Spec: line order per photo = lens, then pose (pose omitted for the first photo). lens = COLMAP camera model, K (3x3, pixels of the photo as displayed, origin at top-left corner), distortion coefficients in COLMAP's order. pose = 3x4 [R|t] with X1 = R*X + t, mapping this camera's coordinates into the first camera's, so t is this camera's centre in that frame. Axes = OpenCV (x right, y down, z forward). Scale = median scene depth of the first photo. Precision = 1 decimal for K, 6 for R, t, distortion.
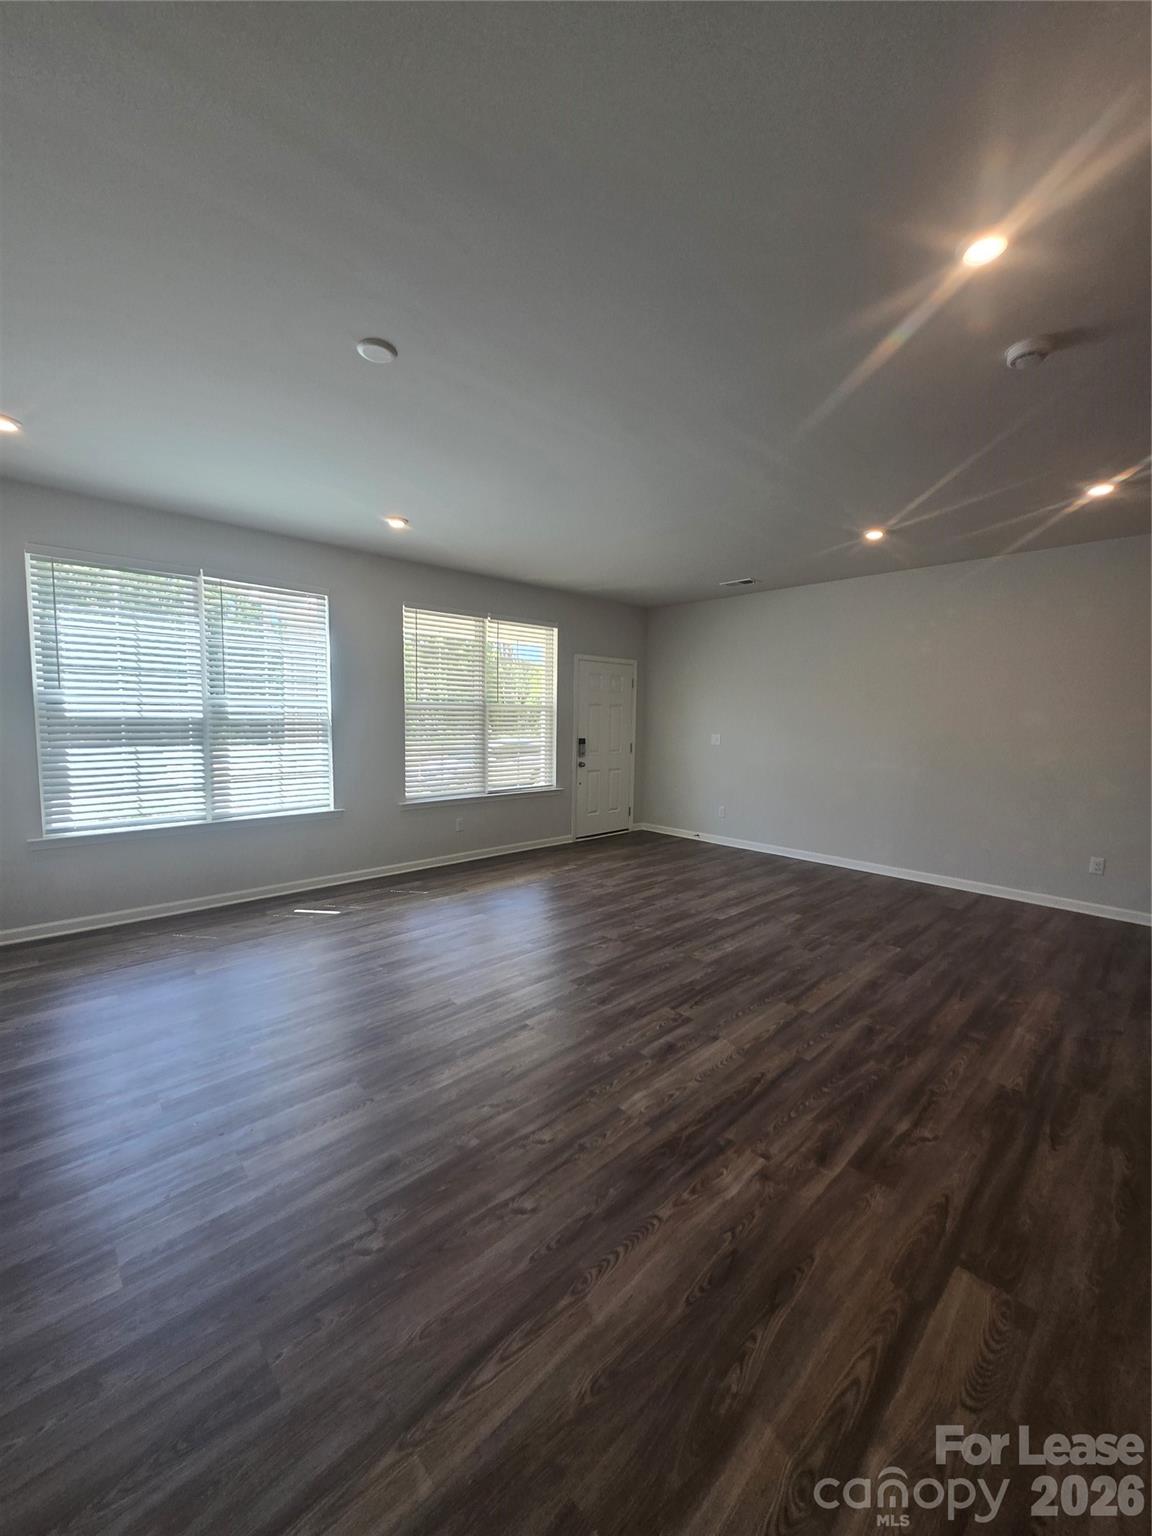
lens RADIAL K [[602.3, 0, 573.2], [0, 602.3, 764.3], [0, 0, 1]] dist [-0.000579, 0.000111]
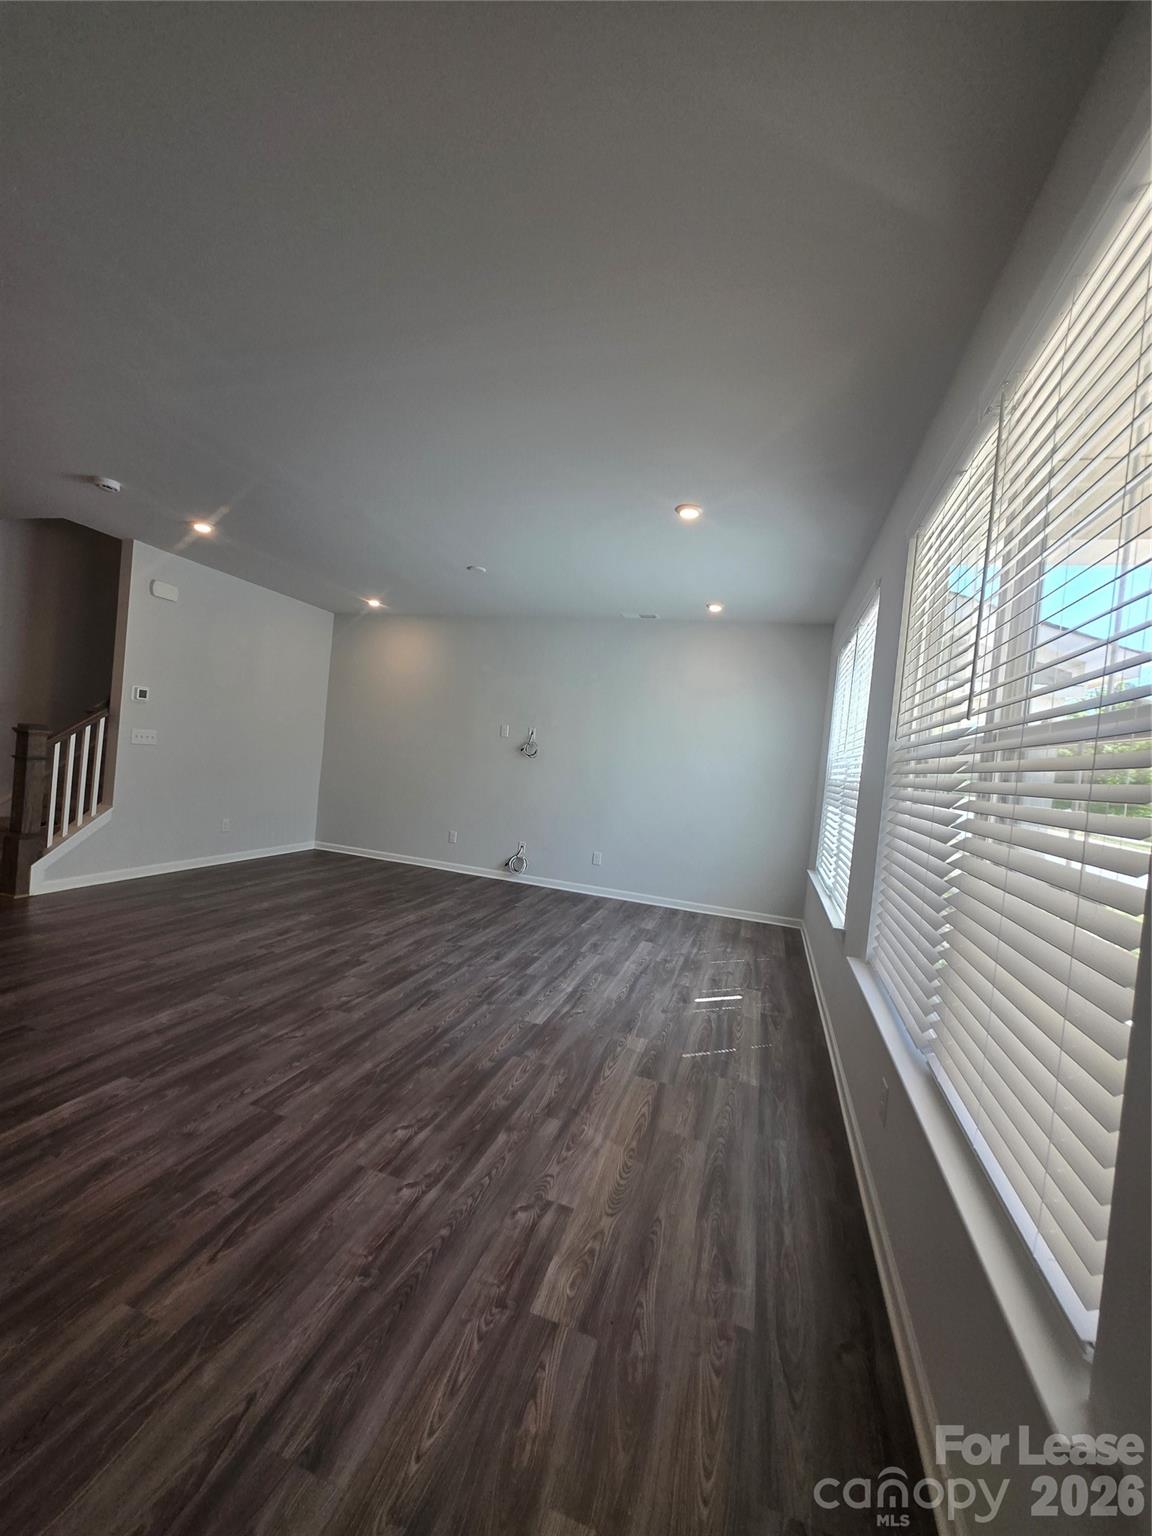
lens RADIAL K [[602.3, 0, 573.2], [0, 602.3, 764.3], [0, 0, 1]] dist [-0.000579, 0.000111]
pose [[-0.868551, -0.088192, -0.487689, 0.230888], [-0.145239, 0.986130, 0.080336, -0.140853], [0.473840, 0.140608, -0.869313, 2.007594]]
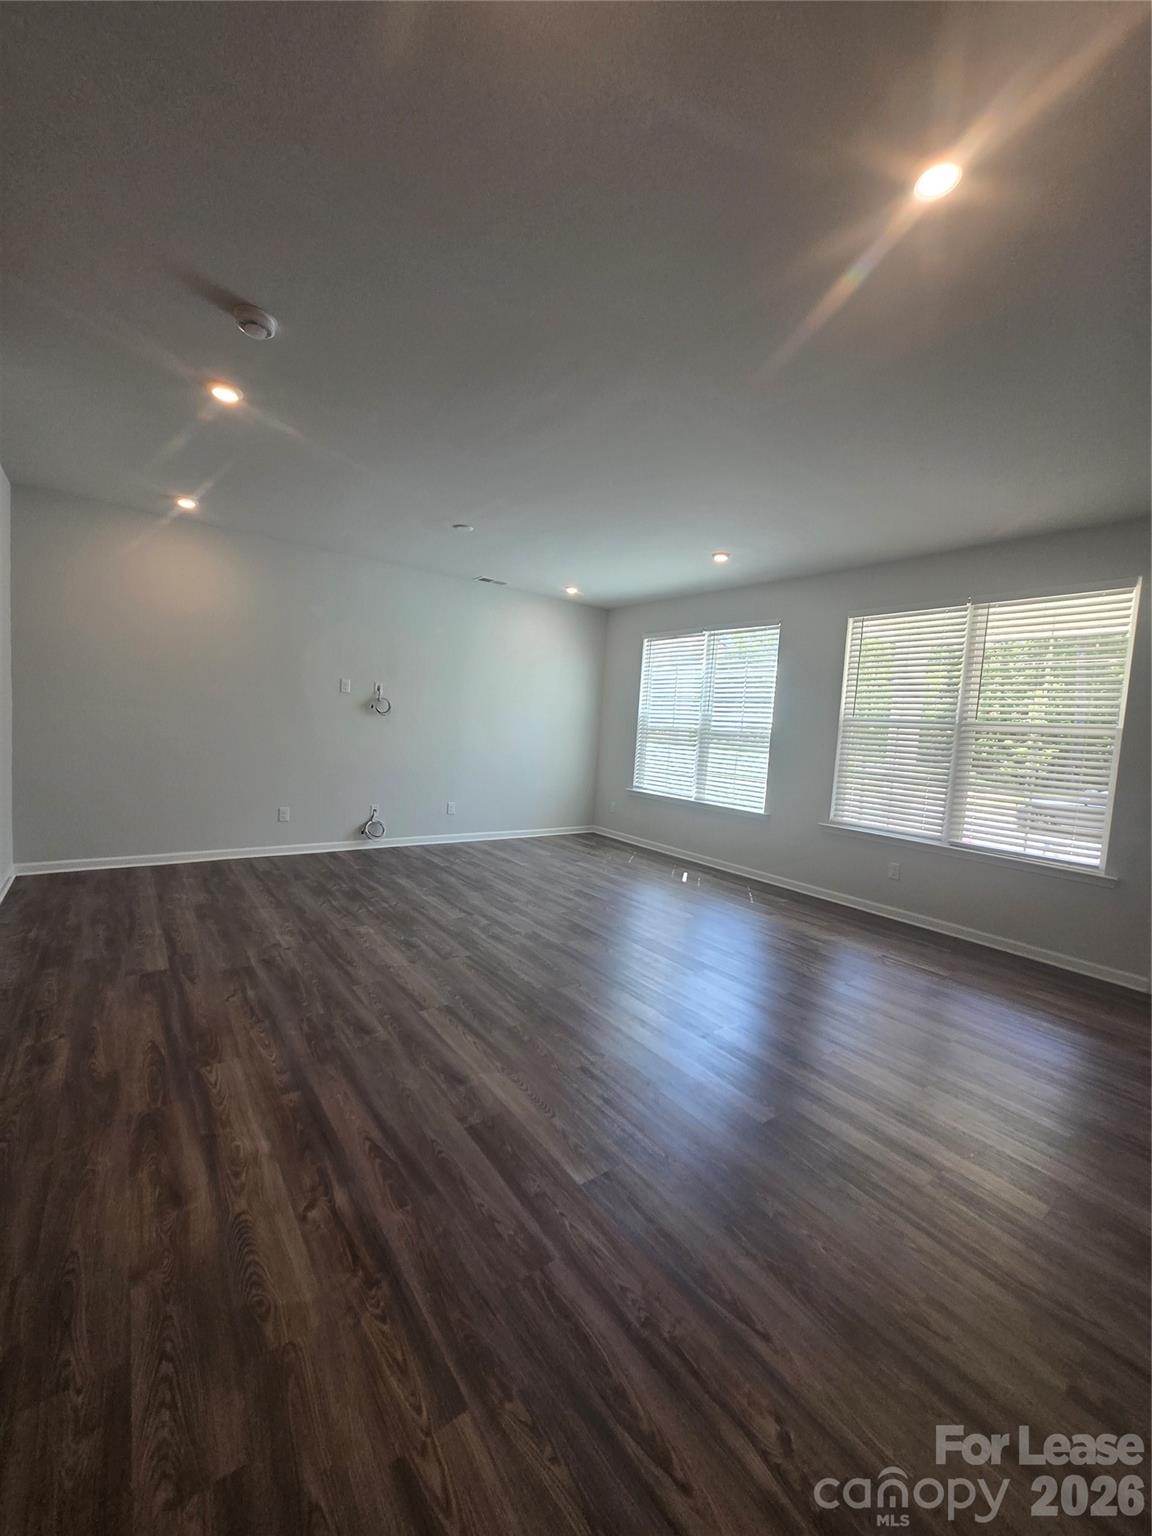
lens RADIAL K [[604.5, 0, 578.8], [0, 604.5, 765.2], [0, 0, 1]] dist [0.000434, 0.000322]
pose [[-0.105000, 0.048354, -0.993296, 1.099480], [-0.146348, 0.987191, 0.063527, -0.049028], [0.983645, 0.152037, -0.096579, 1.097830]]
